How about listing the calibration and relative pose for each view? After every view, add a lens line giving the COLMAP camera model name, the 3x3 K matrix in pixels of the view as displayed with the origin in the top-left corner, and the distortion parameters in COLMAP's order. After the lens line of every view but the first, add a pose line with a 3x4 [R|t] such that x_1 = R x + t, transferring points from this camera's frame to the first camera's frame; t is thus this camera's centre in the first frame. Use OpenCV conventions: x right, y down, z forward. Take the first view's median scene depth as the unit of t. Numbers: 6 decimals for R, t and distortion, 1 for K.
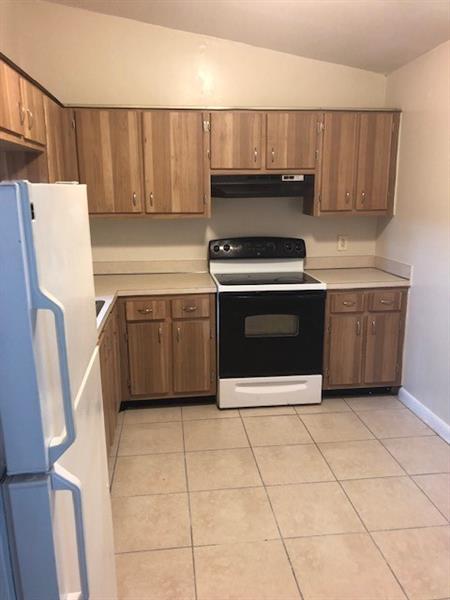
lens RADIAL K [[491.7, 0, 221.8], [0, 491.7, 299.7], [0, 0, 1]] dist [0.052532, -0.034095]
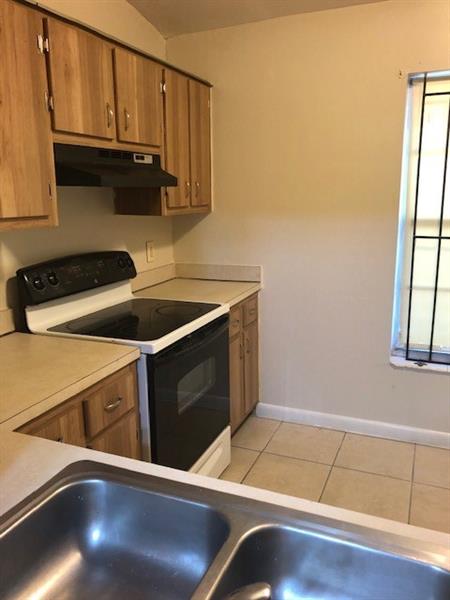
lens RADIAL K [[491.7, 0, 225.7], [0, 491.7, 295.4], [0, 0, 1]] dist [0.052532, -0.034095]
pose [[0.478703, -0.179165, 0.859502, -0.405873], [0.198043, 0.975762, 0.093099, -0.109711], [-0.855349, 0.125652, 0.502583, 0.603531]]
